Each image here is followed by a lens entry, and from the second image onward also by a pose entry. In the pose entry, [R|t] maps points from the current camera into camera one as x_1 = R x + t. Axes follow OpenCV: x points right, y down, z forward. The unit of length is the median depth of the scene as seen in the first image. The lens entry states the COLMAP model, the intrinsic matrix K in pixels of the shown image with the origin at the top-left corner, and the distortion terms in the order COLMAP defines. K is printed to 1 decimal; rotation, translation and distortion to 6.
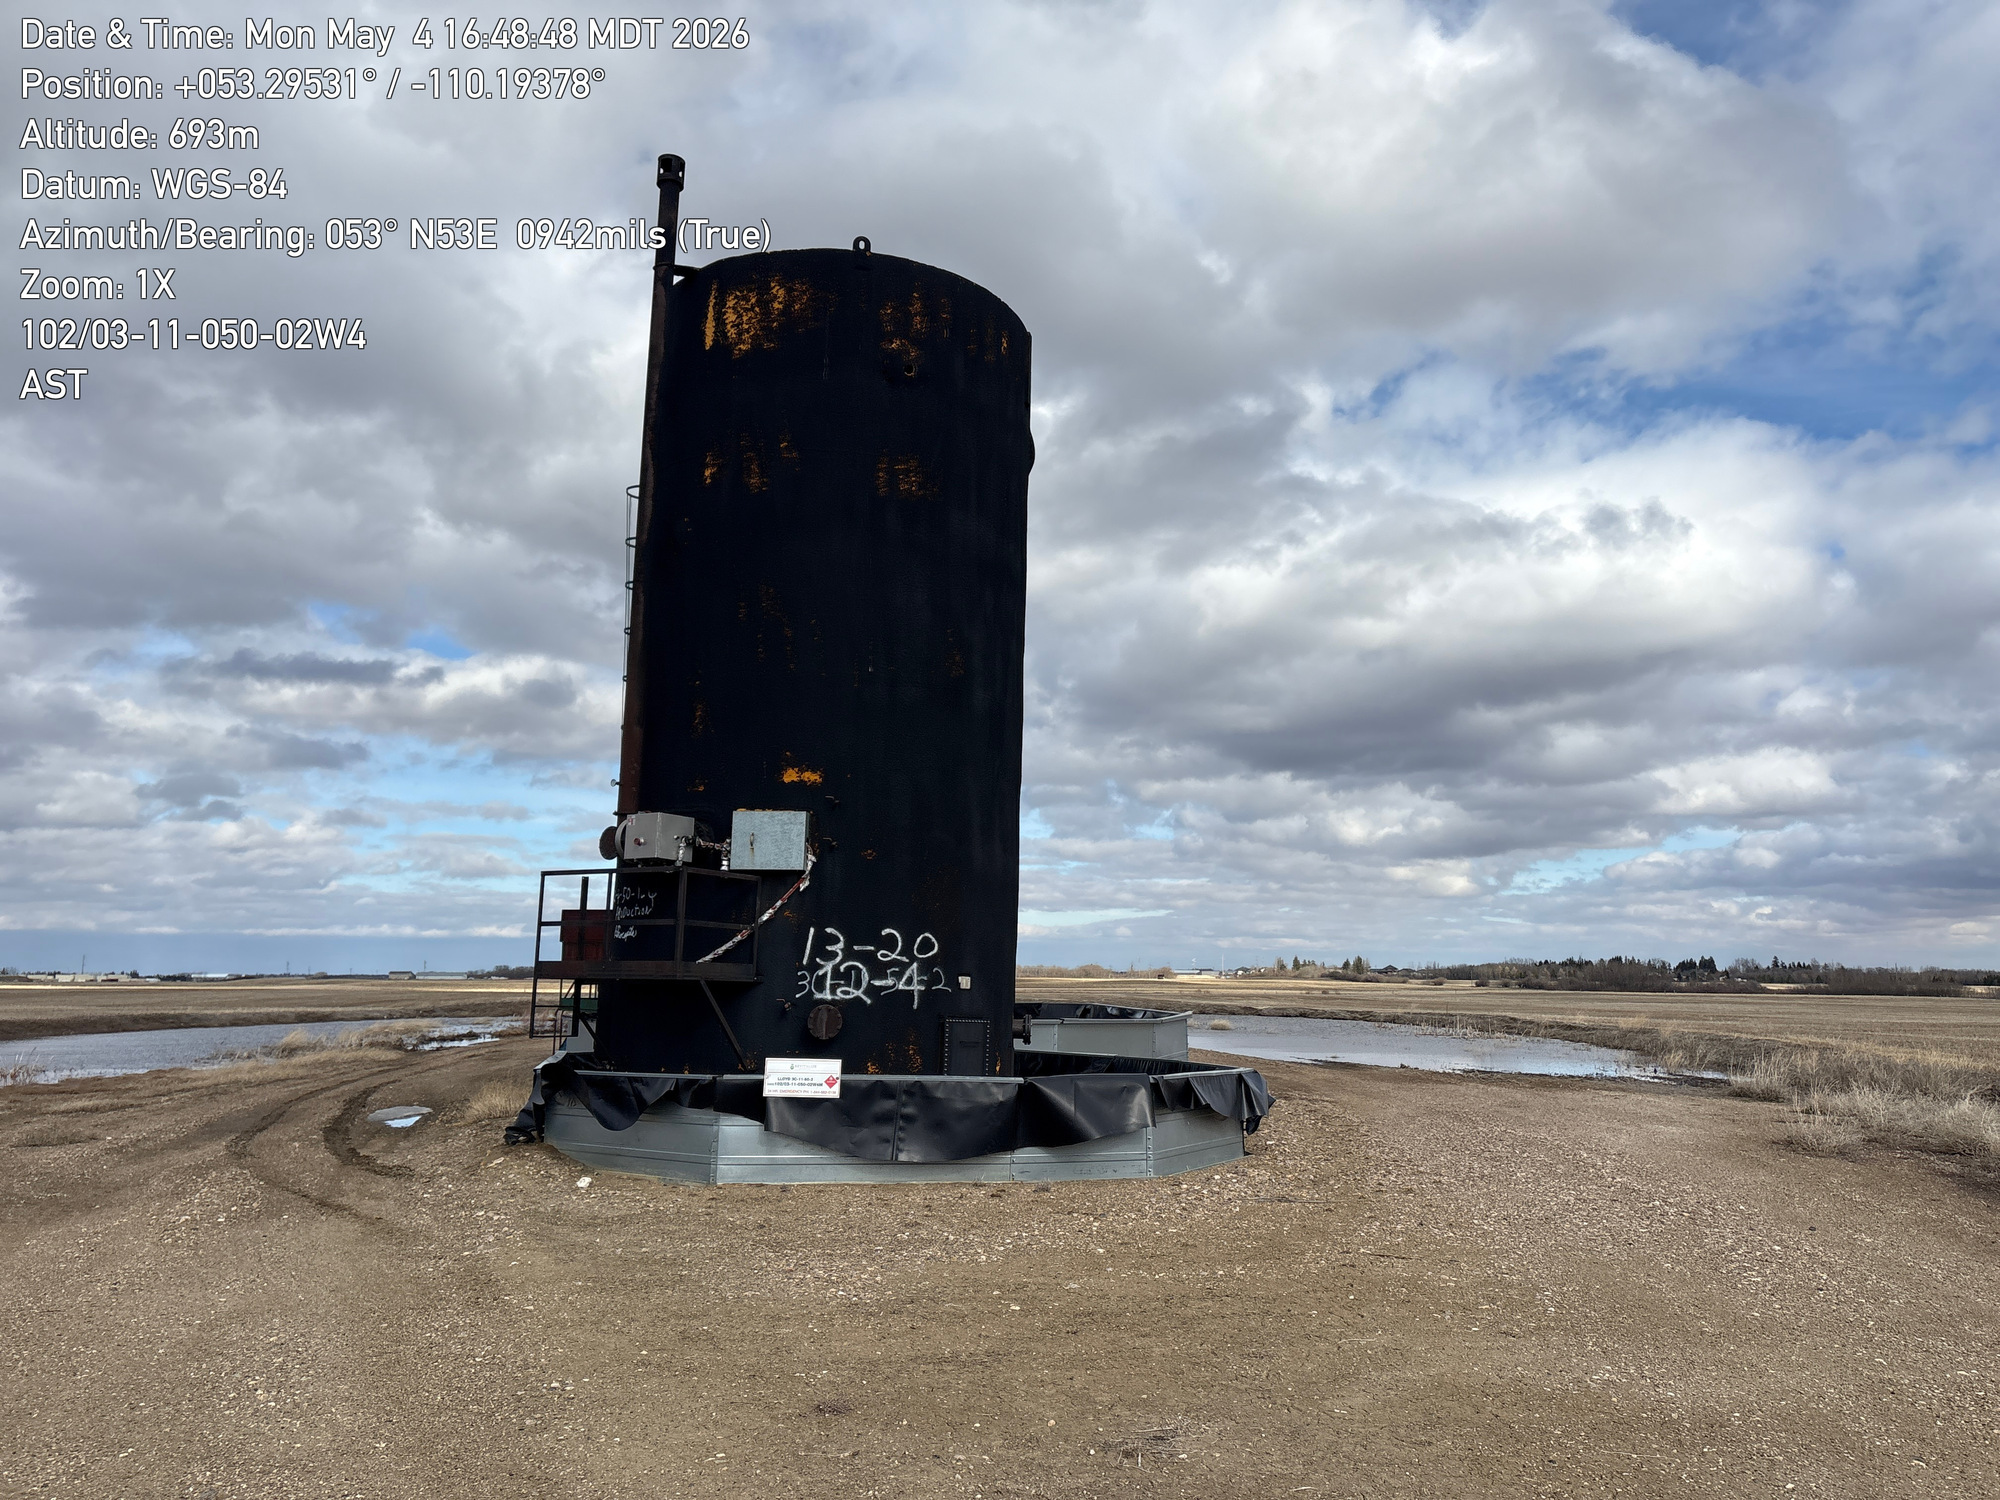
lens RADIAL K [[1494.6, 0, 1000.3], [0, 1494.6, 750.5], [0, 0, 1]] dist [0.062548, -0.063536]
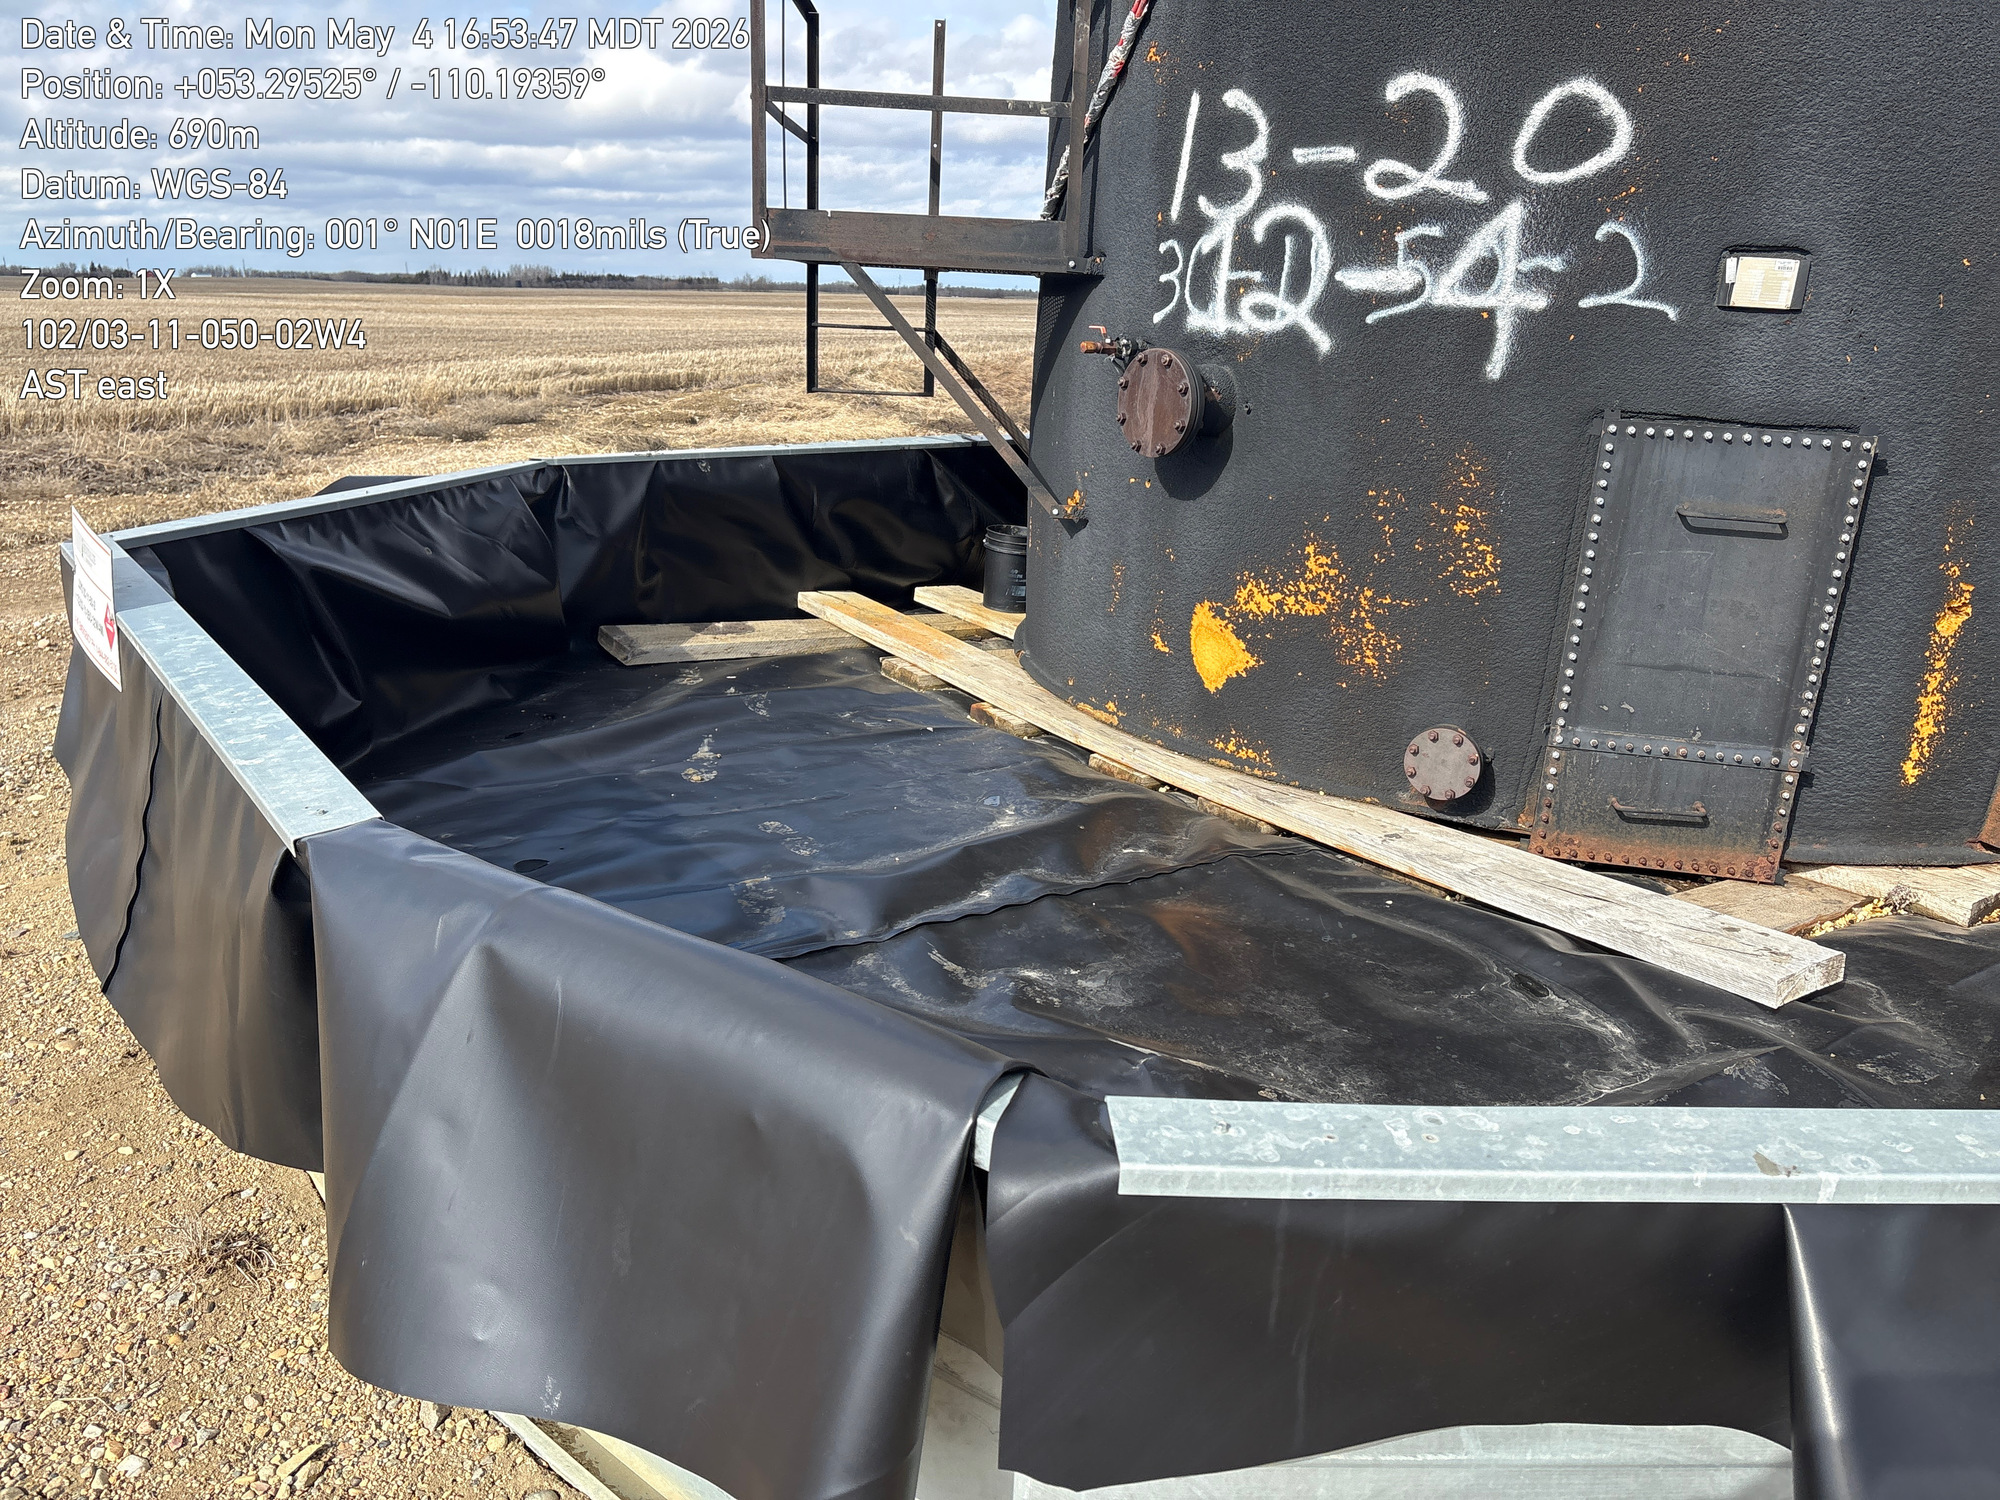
lens RADIAL K [[1494.6, 0, 1011.0], [0, 1494.6, 762.1], [0, 0, 1]] dist [0.062548, -0.063536]
pose [[0.450504, 0.275493, -0.849205, 0.164366], [0.115623, 0.925183, 0.361480, 0.128483], [0.885255, -0.261035, 0.384946, 0.804242]]
